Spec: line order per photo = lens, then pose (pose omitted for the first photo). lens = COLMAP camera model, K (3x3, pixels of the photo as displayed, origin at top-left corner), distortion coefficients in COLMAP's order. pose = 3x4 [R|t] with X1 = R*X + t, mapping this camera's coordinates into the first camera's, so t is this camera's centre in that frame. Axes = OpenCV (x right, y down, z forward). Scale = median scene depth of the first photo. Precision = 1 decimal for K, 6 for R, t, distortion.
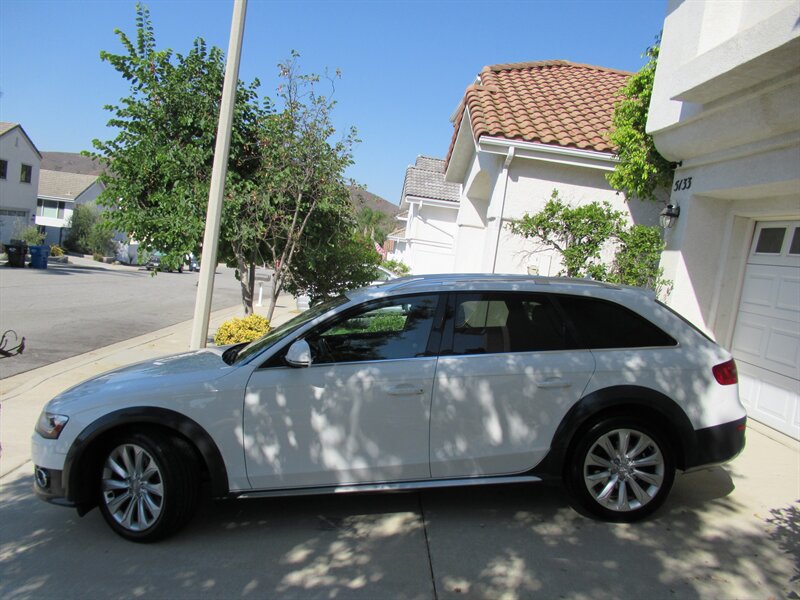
lens RADIAL K [[672.6, 0, 423.7], [0, 672.6, 275.9], [0, 0, 1]] dist [-0.013060, -0.003353]
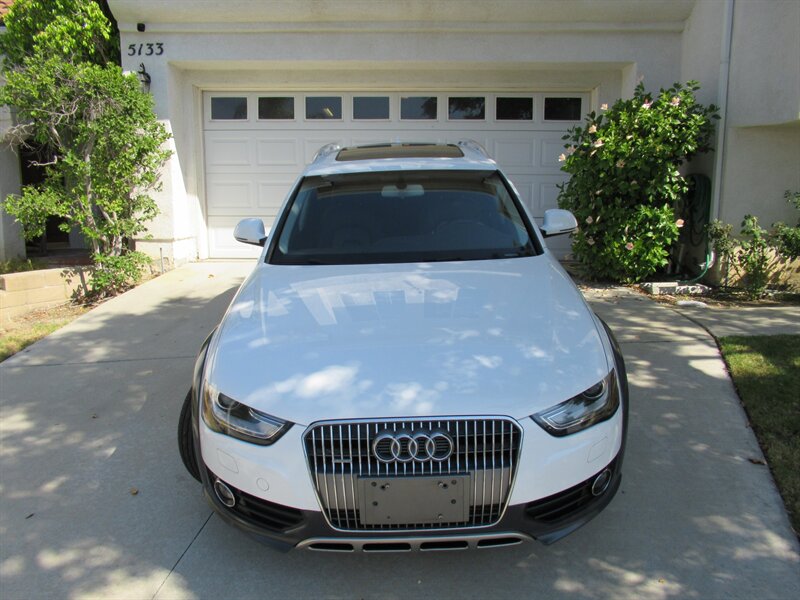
lens RADIAL K [[662.2, 0, 401.1], [0, 662.2, 288.8], [0, 0, 1]] dist [-0.003284, -0.002039]
pose [[0.100952, -0.265141, 0.958910, -0.545815], [0.062251, 0.963629, 0.259892, -0.026498], [-0.992942, 0.033457, 0.113785, 0.496068]]
